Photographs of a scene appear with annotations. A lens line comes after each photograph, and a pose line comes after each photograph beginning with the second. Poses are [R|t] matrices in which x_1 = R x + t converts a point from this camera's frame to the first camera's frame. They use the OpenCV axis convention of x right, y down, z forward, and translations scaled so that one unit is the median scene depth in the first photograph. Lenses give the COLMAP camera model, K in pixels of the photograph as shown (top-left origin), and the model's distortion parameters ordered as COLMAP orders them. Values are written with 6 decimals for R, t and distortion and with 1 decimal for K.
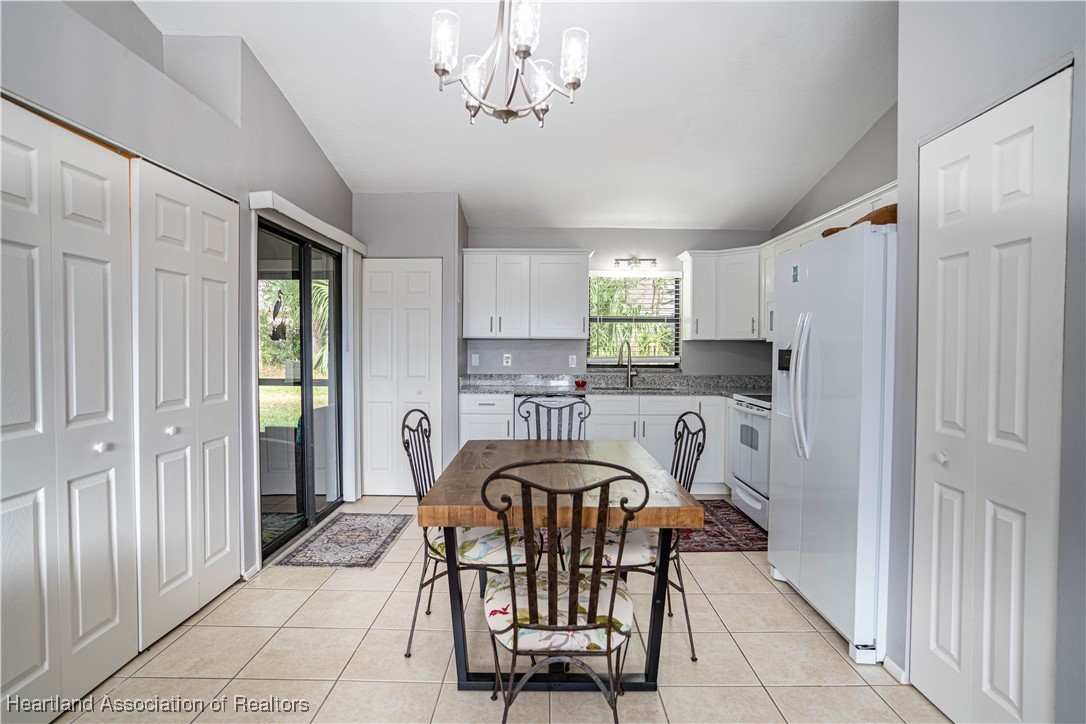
lens RADIAL K [[629.2, 0, 543.6], [0, 629.2, 361.0], [0, 0, 1]] dist [-0.032150, -0.000156]
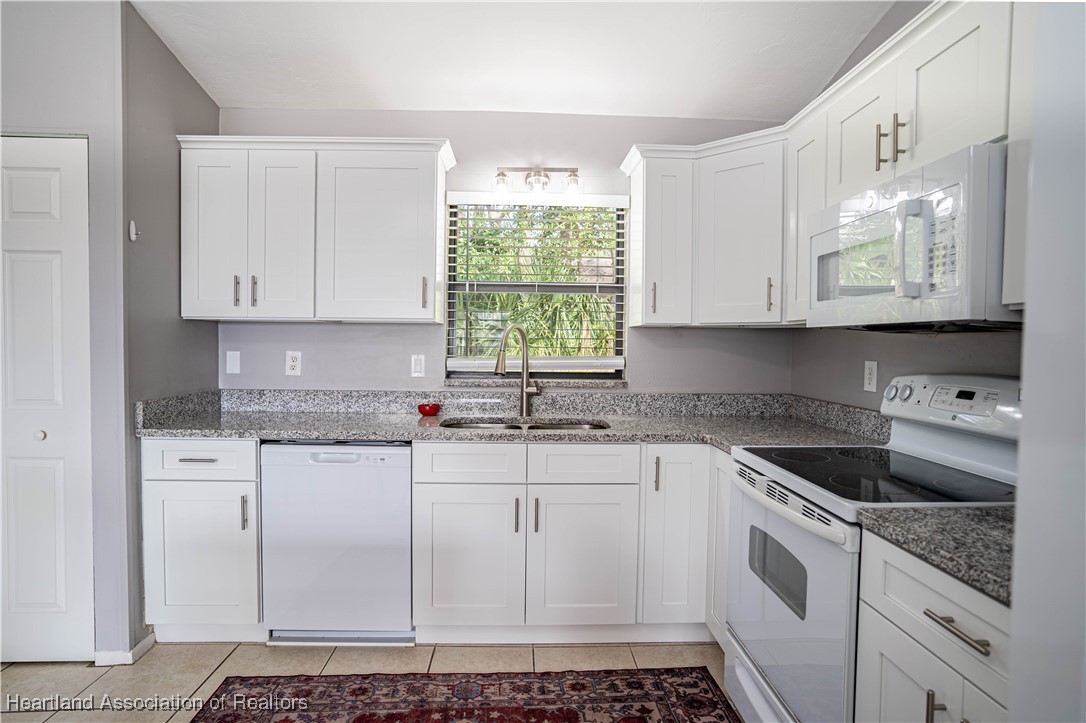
lens RADIAL K [[629.2, 0, 545.7], [0, 629.2, 361.8], [0, 0, 1]] dist [-0.032150, -0.000156]
pose [[0.998958, 0.004602, 0.045403, 0.128483], [-0.005018, 0.999946, 0.009065, -0.007908], [-0.045358, -0.009283, 0.998928, 0.479805]]
